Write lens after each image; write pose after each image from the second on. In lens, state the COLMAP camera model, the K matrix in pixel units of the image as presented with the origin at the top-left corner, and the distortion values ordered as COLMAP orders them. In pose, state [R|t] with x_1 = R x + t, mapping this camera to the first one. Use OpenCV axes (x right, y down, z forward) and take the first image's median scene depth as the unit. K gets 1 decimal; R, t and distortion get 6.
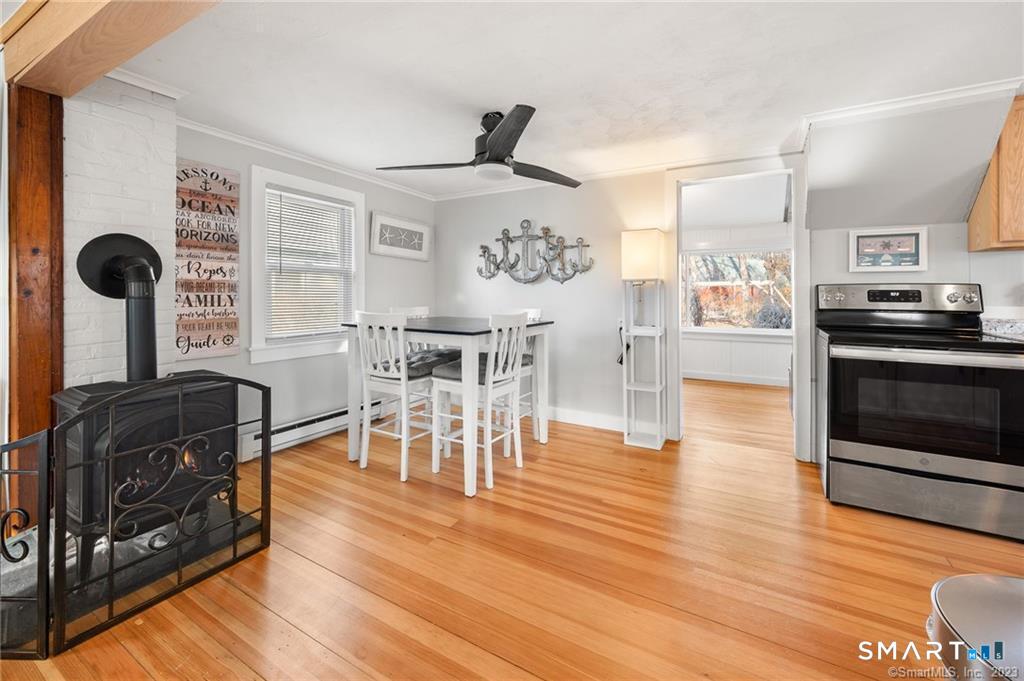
lens RADIAL K [[421.3, 0, 507.0], [0, 421.3, 295.7], [0, 0, 1]] dist [-0.004179, -0.000943]
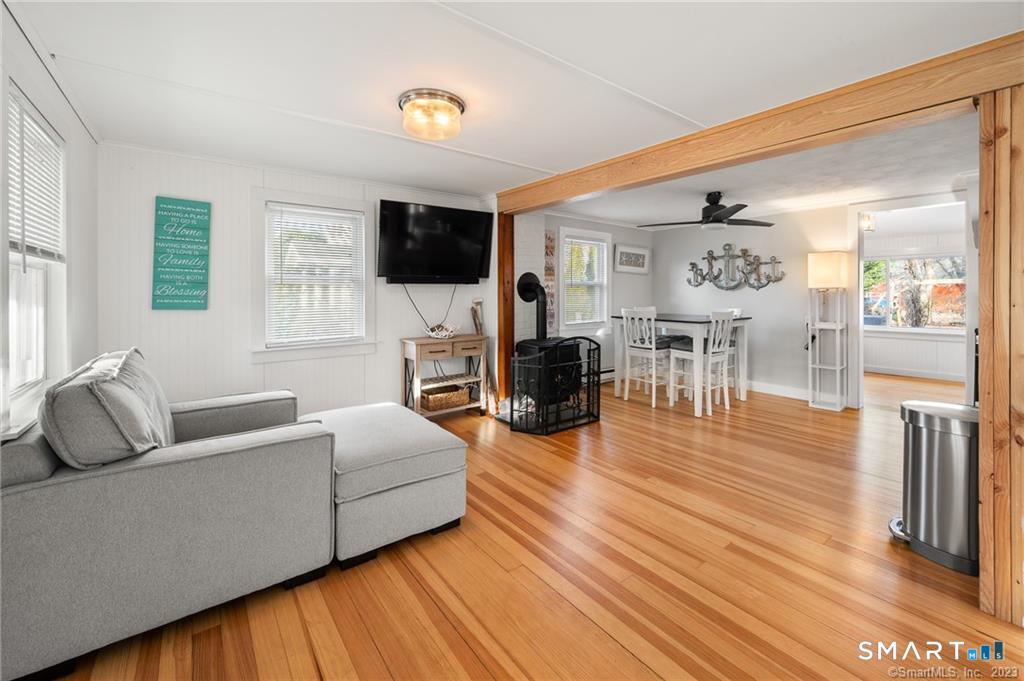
lens RADIAL K [[421.3, 0, 511.1], [0, 421.3, 302.0], [0, 0, 1]] dist [-0.004179, -0.000943]
pose [[0.928265, 0.003304, -0.371905, -0.130149], [0.002776, 0.999871, 0.015813, -0.018532], [0.371909, -0.015711, 0.928136, -0.704461]]
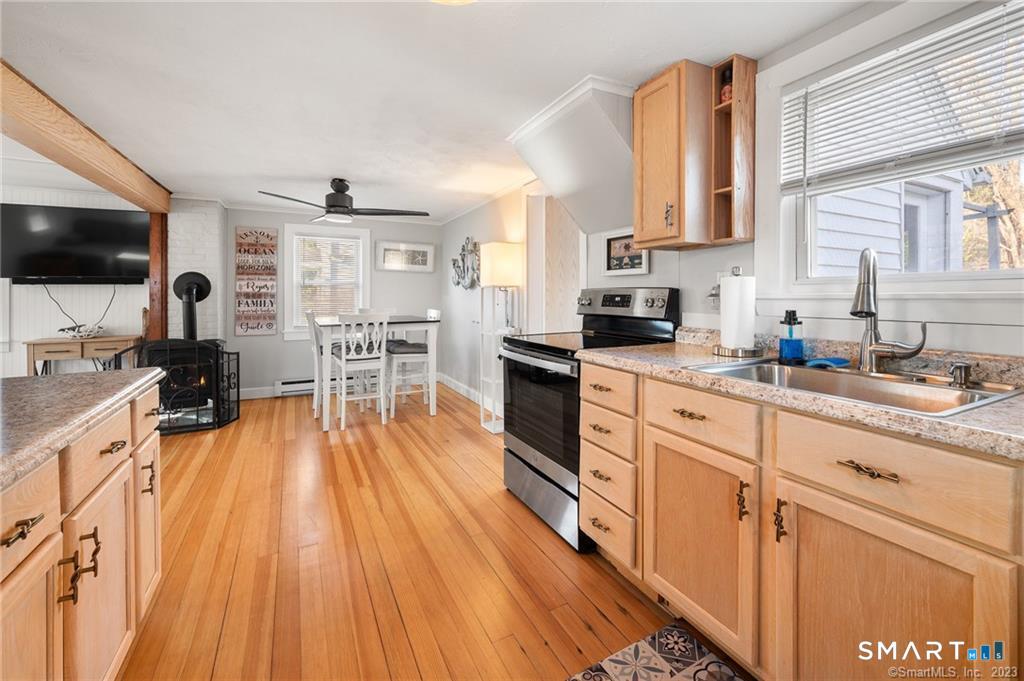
lens RADIAL K [[421.3, 0, 506.7], [0, 421.3, 297.8], [0, 0, 1]] dist [-0.004179, -0.000943]
pose [[0.844330, -0.004288, -0.535806, 1.020557], [0.005082, 0.999987, 0.000005, -0.006016], [0.535799, -0.002727, 0.844341, 0.045073]]
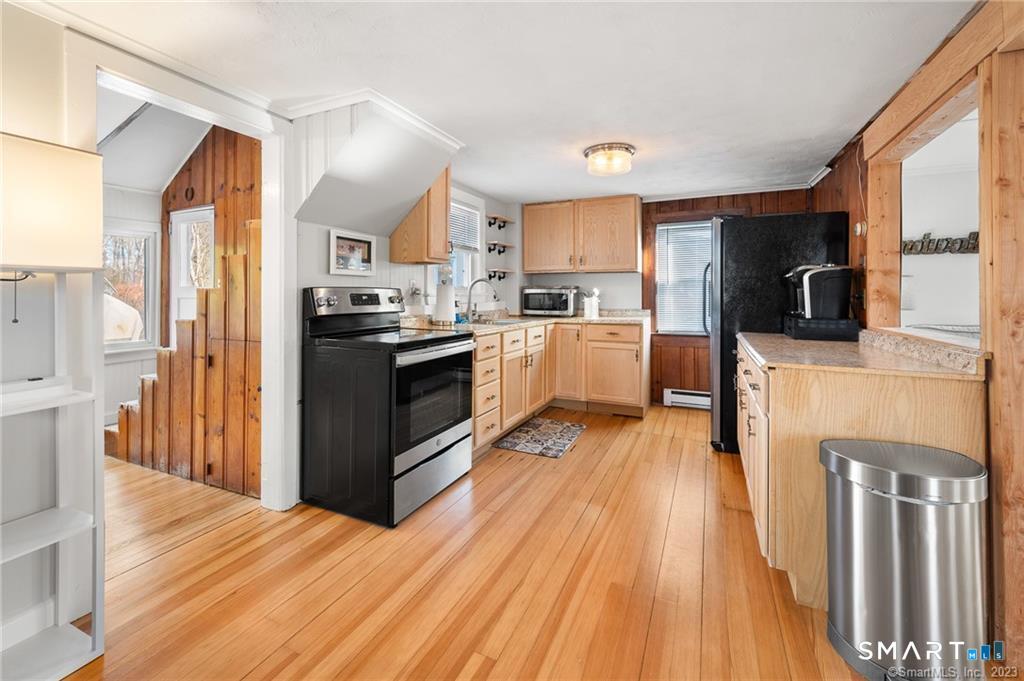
lens RADIAL K [[421.3, 0, 504.3], [0, 421.3, 290.2], [0, 0, 1]] dist [-0.004179, -0.000943]
pose [[-0.086344, 0.001156, 0.996265, -0.119709], [-0.000402, 0.999999, -0.001195, -0.017385], [-0.996265, -0.000504, -0.086343, 0.622999]]
